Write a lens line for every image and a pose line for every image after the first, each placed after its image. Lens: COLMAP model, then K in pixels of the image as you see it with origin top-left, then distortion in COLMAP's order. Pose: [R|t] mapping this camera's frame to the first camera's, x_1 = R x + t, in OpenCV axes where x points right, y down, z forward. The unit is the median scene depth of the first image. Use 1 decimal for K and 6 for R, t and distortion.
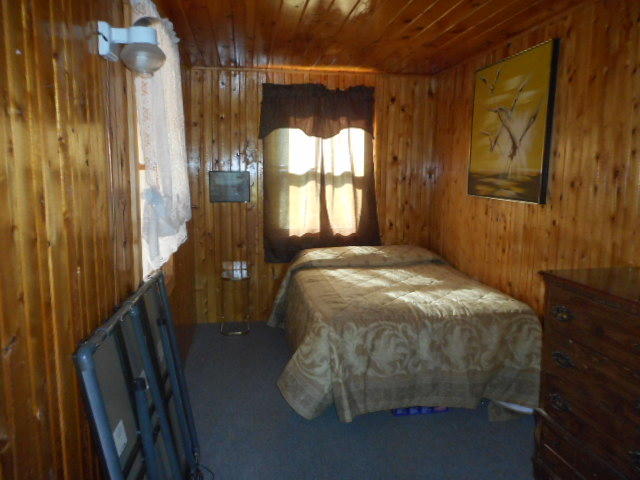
lens RADIAL K [[488.7, 0, 320.0], [0, 488.7, 240.0], [0, 0, 1]] dist [0.002652, -0.000728]
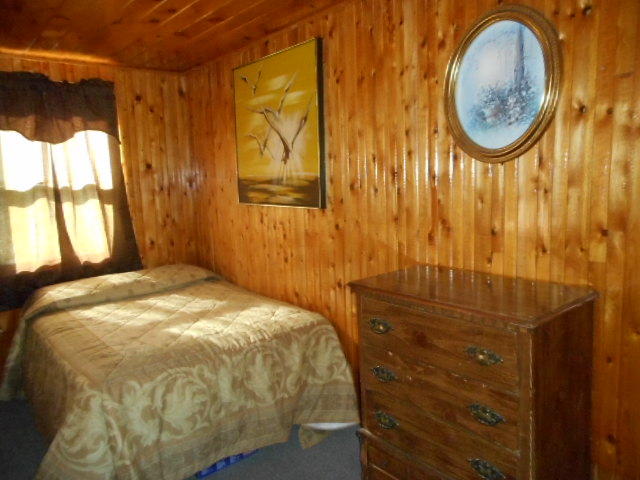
lens RADIAL K [[488.7, 0, 320.0], [0, 488.7, 240.0], [0, 0, 1]] dist [0.002652, -0.000728]
pose [[0.866055, -0.104484, 0.488909, -0.028275], [0.110395, 0.993746, 0.016818, -0.027147], [-0.487608, 0.039408, 0.872173, 0.154804]]
